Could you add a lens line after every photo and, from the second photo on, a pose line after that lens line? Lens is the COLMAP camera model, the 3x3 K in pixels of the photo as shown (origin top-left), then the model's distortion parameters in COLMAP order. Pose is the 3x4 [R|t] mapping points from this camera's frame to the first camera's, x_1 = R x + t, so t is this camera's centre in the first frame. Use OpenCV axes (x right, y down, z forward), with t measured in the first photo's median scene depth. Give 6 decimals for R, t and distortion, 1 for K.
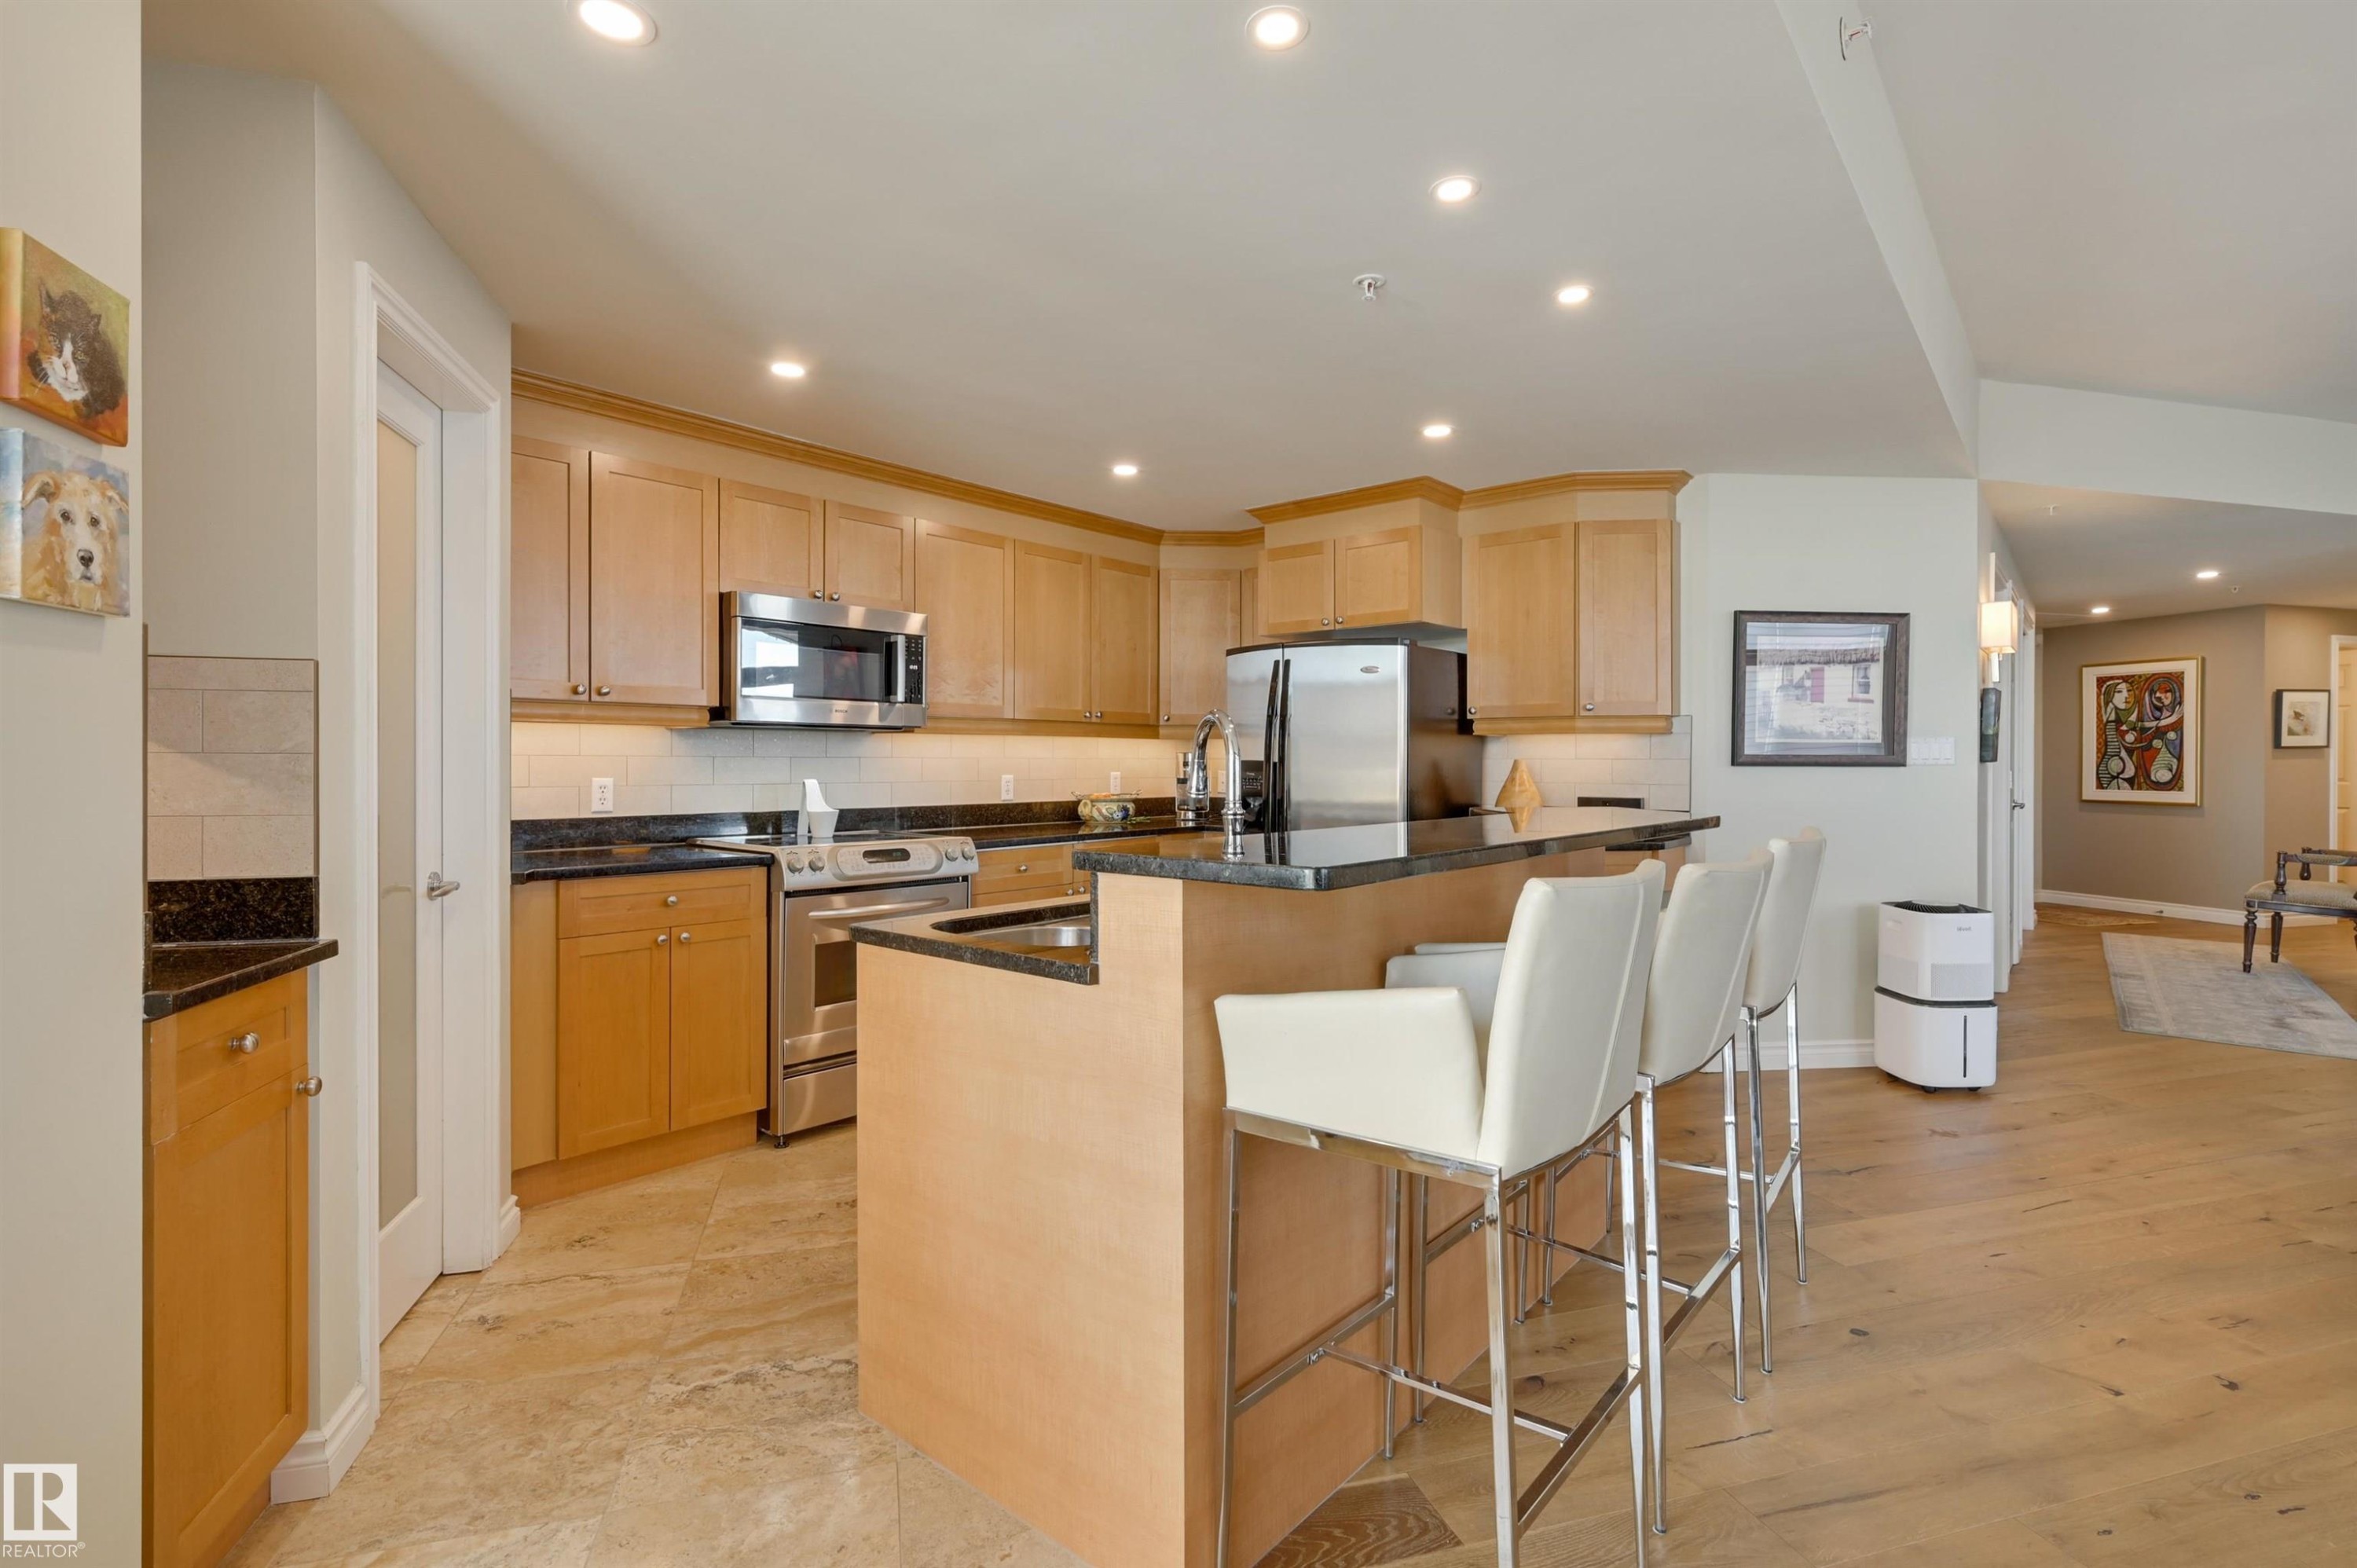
lens RADIAL K [[1076.4, 0, 1177.9], [0, 1076.4, 767.2], [0, 0, 1]] dist [0.001270, 0.000323]
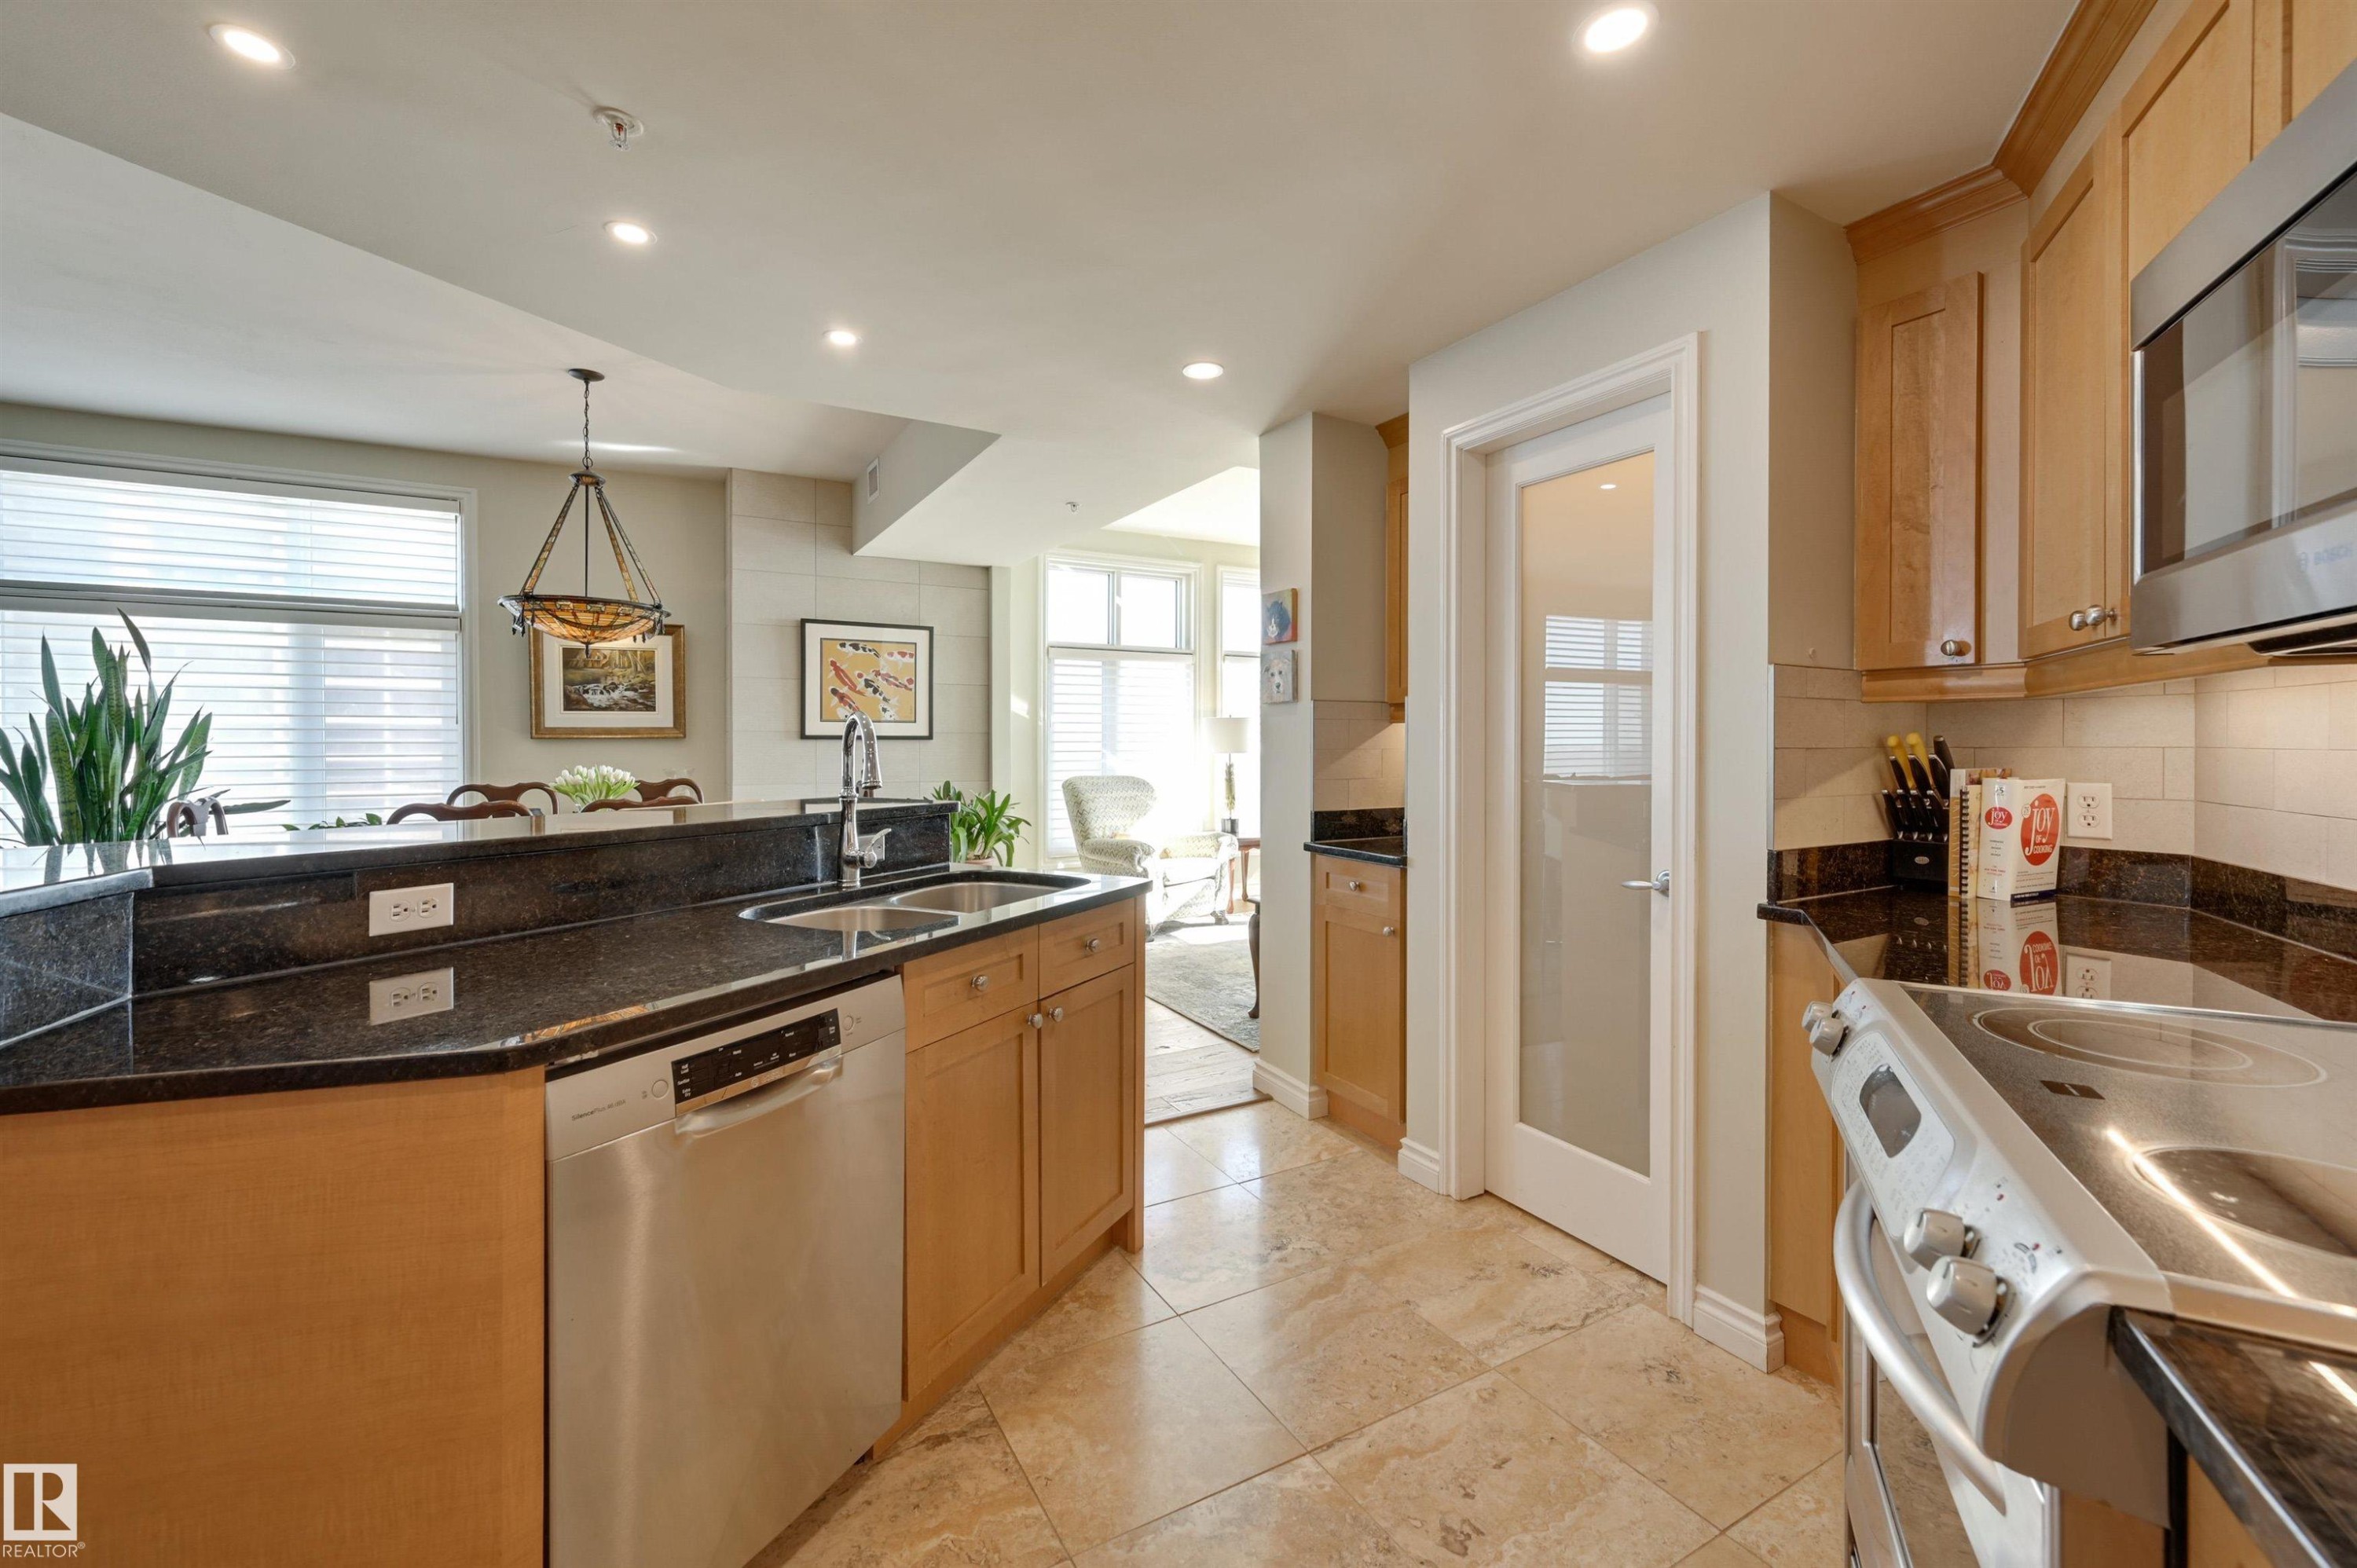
lens RADIAL K [[961.1, 0, 1158.7], [0, 961.1, 749.8], [0, 0, 1]] dist [0.000588, 0.000267]
pose [[-0.975294, -0.001394, -0.220905, -0.027150], [-0.003376, 0.999957, 0.008595, -0.011016], [0.220884, 0.009128, -0.975257, 1.108802]]
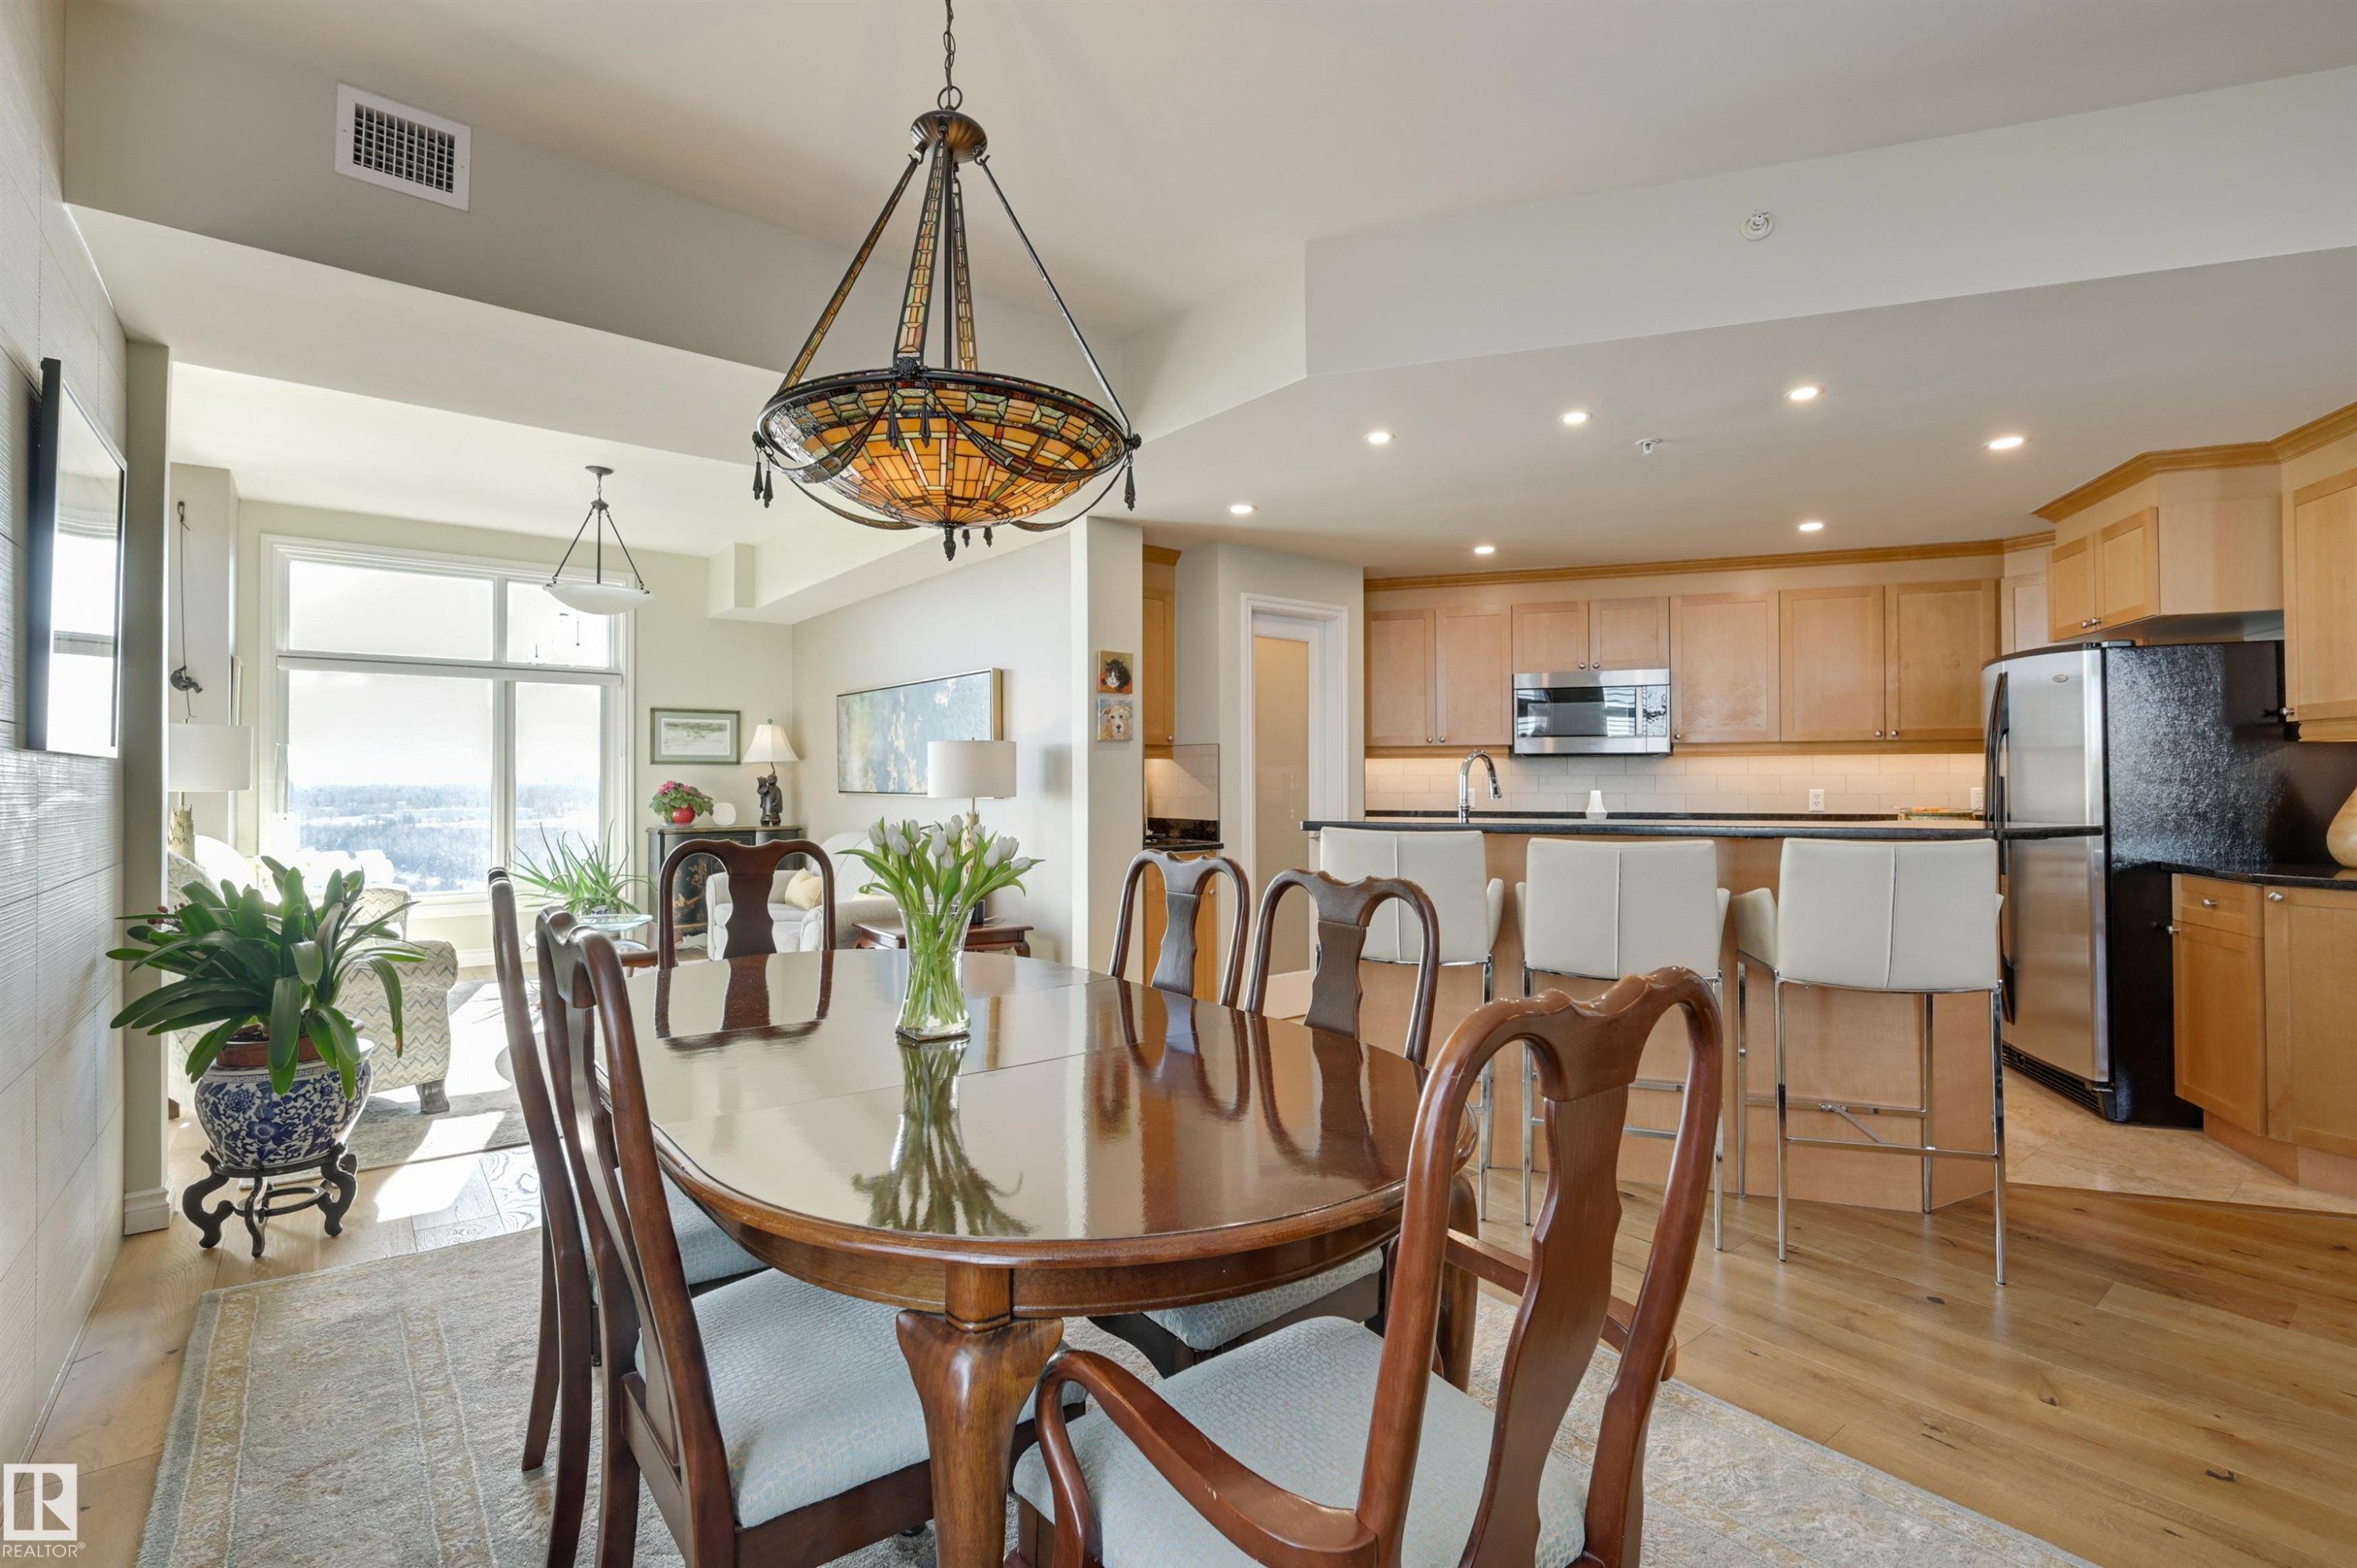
lens RADIAL K [[1067.3, 0, 1158.5], [0, 1067.3, 771.0], [0, 0, 1]] dist [-0.000328, 0.000118]
pose [[0.368985, -0.010021, -0.929381, 0.794747], [-0.001022, 0.999937, -0.011187, 0.001680], [0.929435, 0.005078, 0.368952, -0.082208]]
